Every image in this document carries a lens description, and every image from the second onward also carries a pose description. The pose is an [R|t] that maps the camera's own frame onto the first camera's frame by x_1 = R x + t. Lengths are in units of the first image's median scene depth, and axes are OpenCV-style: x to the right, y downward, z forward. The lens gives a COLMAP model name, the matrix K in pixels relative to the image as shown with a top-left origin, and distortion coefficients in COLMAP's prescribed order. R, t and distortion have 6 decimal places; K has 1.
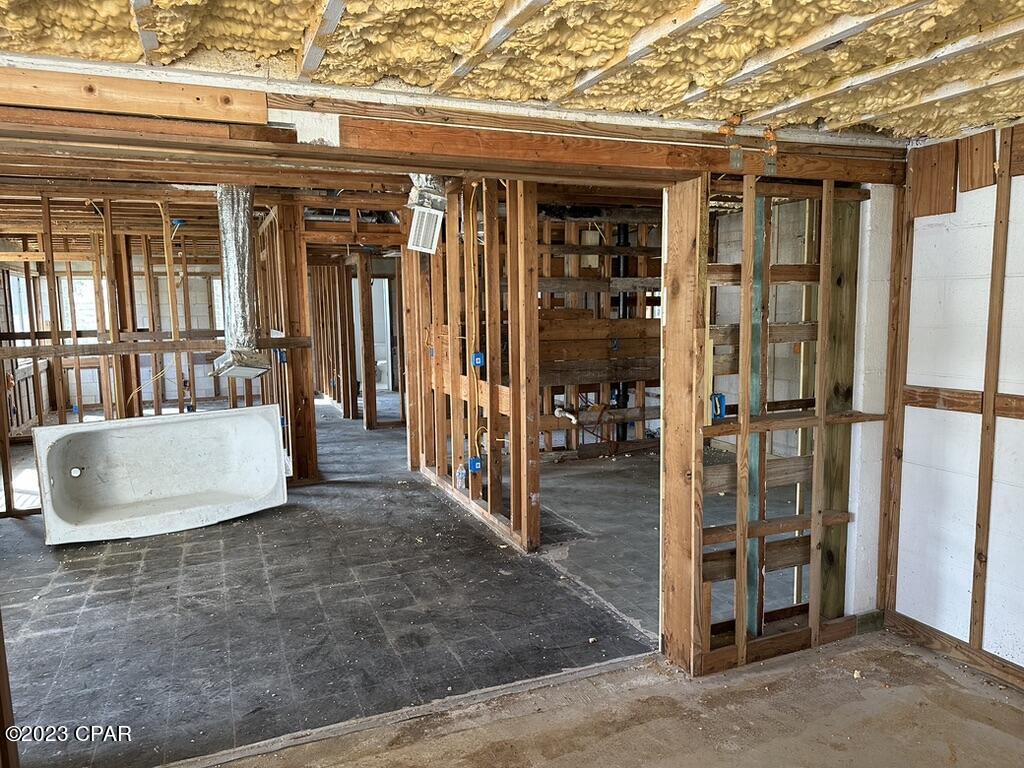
lens RADIAL K [[742.9, 0, 526.8], [0, 742.9, 402.0], [0, 0, 1]] dist [0.117512, -0.187693]
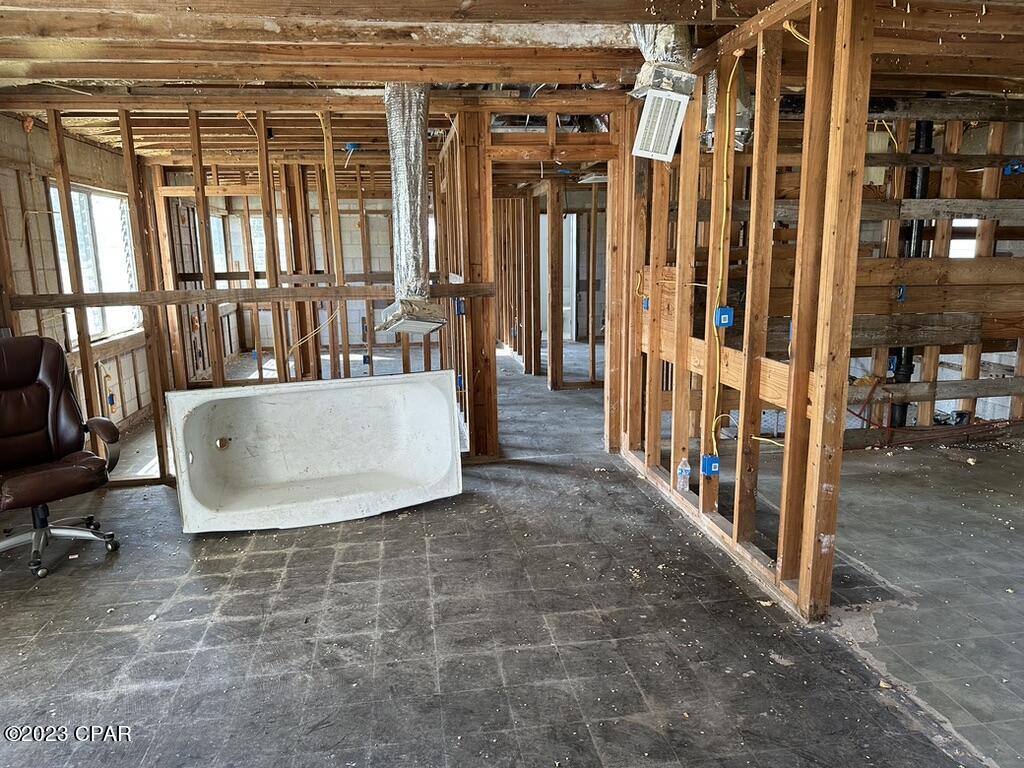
lens RADIAL K [[742.9, 0, 526.8], [0, 742.9, 402.0], [0, 0, 1]] dist [0.117512, -0.187693]
pose [[0.973415, 0.044323, -0.224718, -0.077049], [-0.027297, 0.996555, 0.078317, -0.025663], [0.227415, -0.070101, 0.971271, 0.250368]]
